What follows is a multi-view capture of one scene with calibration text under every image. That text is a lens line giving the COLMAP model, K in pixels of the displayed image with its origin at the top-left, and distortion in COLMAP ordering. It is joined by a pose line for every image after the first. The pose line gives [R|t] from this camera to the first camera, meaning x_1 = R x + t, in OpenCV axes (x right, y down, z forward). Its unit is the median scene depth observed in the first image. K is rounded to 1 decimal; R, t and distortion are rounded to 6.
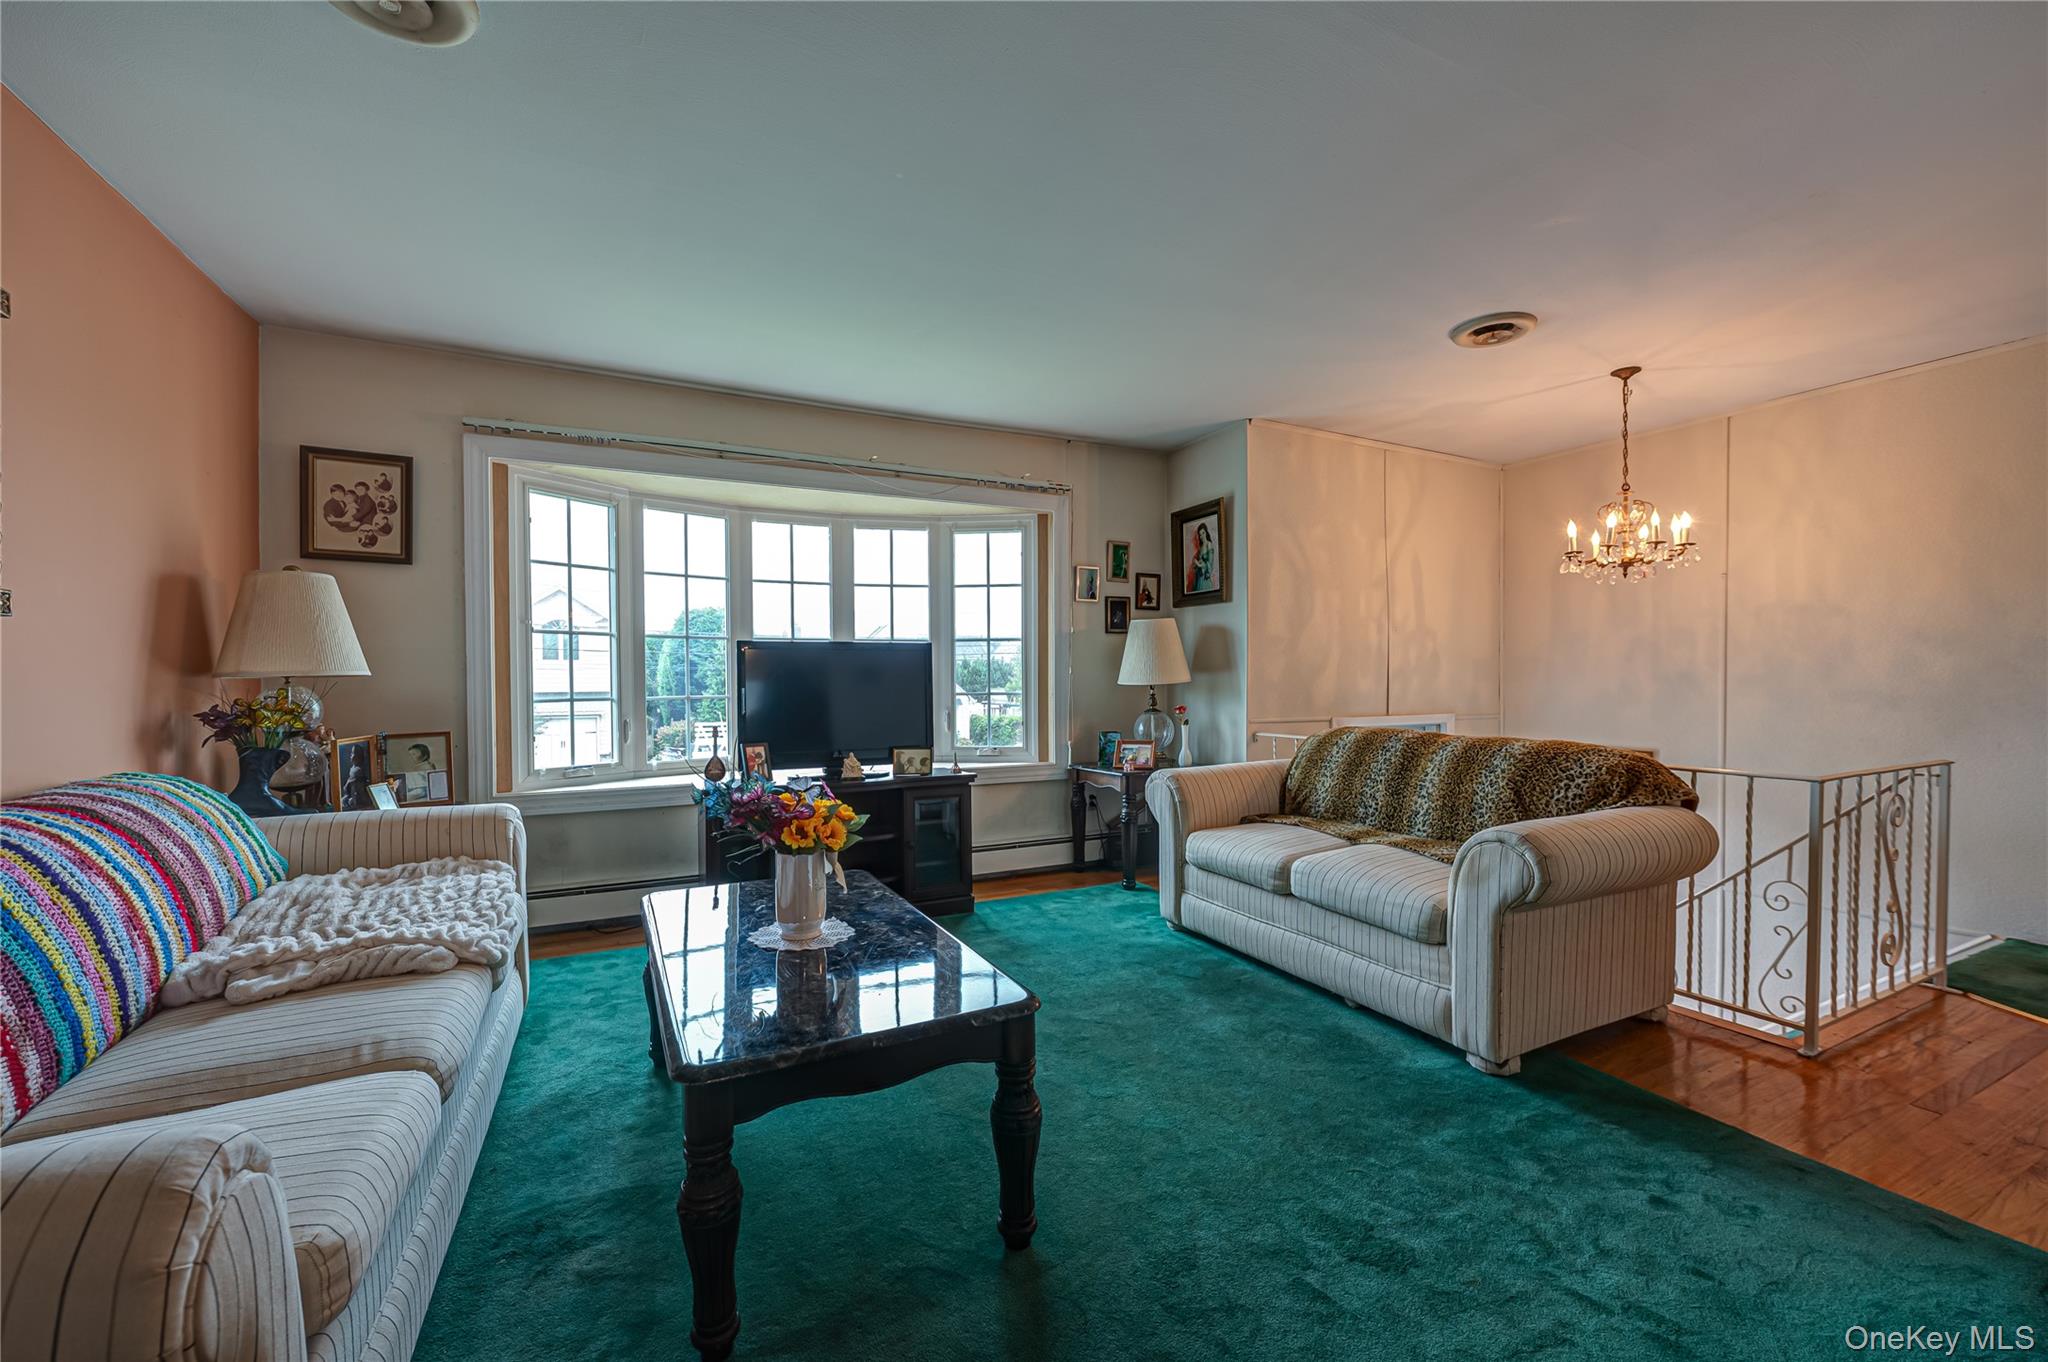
lens RADIAL K [[804.9, 0, 1012.2], [0, 804.9, 690.8], [0, 0, 1]] dist [-0.004336, -0.001240]
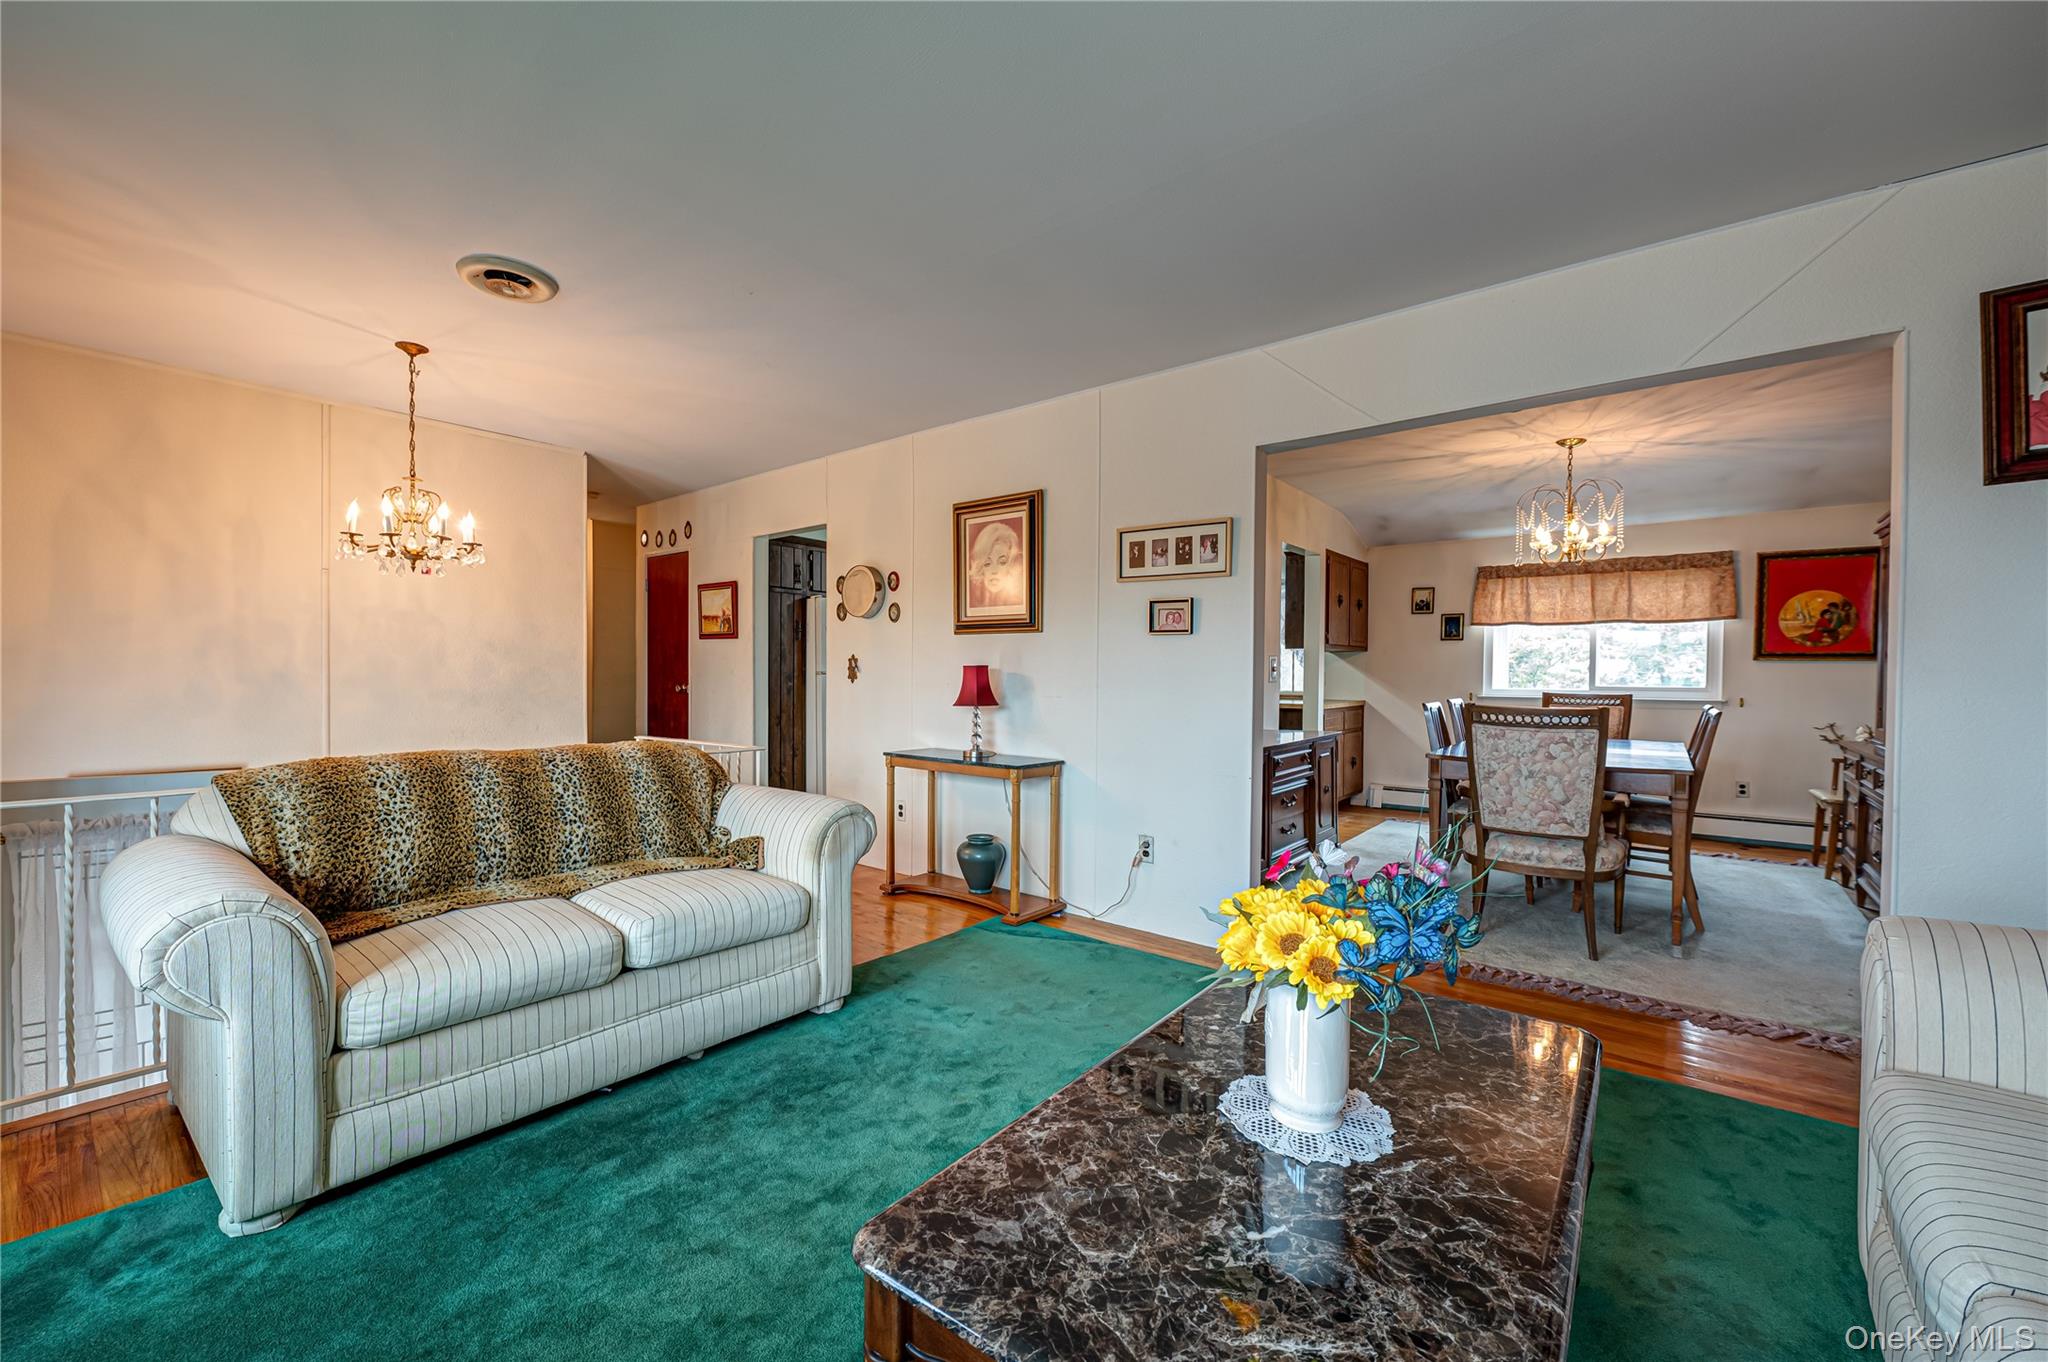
lens RADIAL K [[804.9, 0, 1031.1], [0, 804.9, 687.2], [0, 0, 1]] dist [-0.004336, -0.001240]
pose [[-0.416076, -0.010467, 0.909270, -0.442574], [0.013260, 0.999758, 0.017577, -0.016837], [-0.909233, 0.019370, -0.415836, 0.887415]]
